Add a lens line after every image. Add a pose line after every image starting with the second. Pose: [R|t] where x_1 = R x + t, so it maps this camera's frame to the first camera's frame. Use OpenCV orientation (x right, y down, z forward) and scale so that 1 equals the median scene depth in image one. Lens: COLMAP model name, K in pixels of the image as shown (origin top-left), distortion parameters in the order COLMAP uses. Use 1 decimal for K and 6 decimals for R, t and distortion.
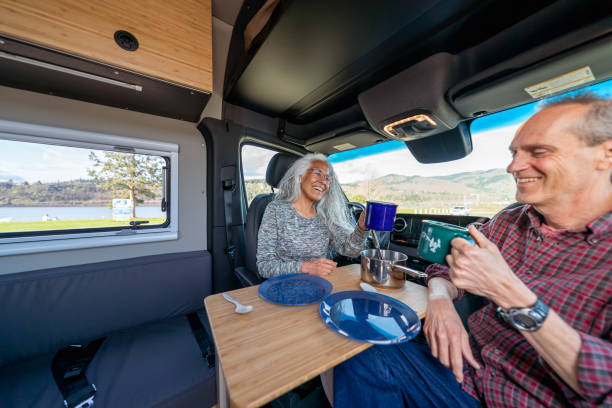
lens RADIAL K [[206.1, 0, 304.8], [0, 206.1, 204.4], [0, 0, 1]] dist [-0.002443, -0.000188]
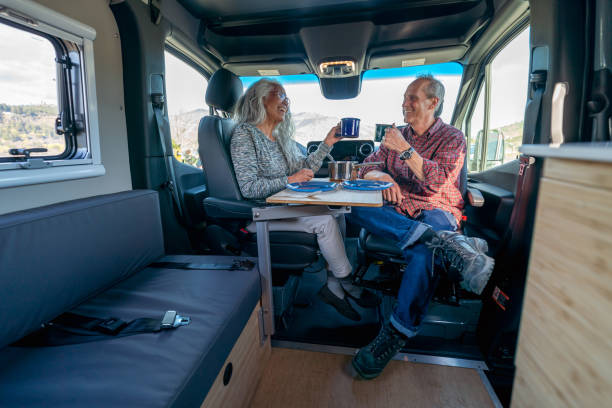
lens RADIAL K [[266.0, 0, 311.1], [0, 266.0, 199.7], [0, 0, 1]] dist [0.000107, 0.000135]
pose [[0.719783, -0.147386, 0.678373, -0.735358], [0.021935, 0.981543, 0.189981, 0.095699], [-0.693853, -0.121865, 0.709730, -0.139789]]
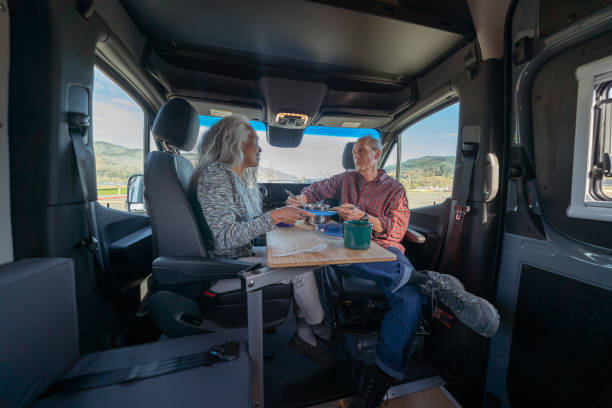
lens RADIAL K [[206.1, 0, 304.8], [0, 206.1, 204.4], [0, 0, 1]] dist [-0.002443, -0.000188]
pose [[0.397315, -0.084195, 0.913812, -0.682429], [-0.011436, 0.995251, 0.096670, 0.056053], [-0.917611, -0.048858, 0.394465, 0.285699]]
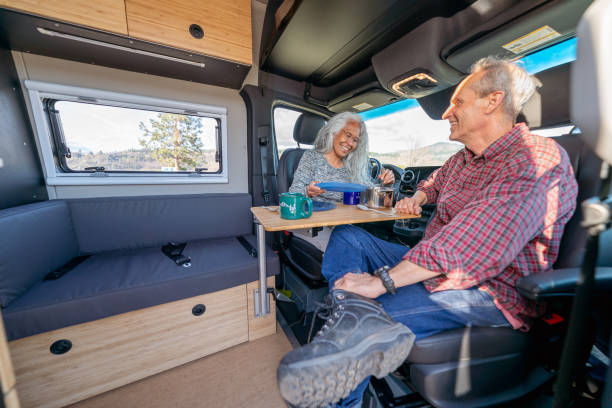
lens RADIAL K [[213.9, 0, 306.0], [0, 213.9, 204.0], [0, 0, 1]] dist [-0.000321, -0.000049]
pose [[0.988031, 0.034678, -0.150305, 0.095989], [-0.015040, 0.991416, 0.129876, 0.117534], [0.153518, -0.126061, 0.980072, -0.298458]]
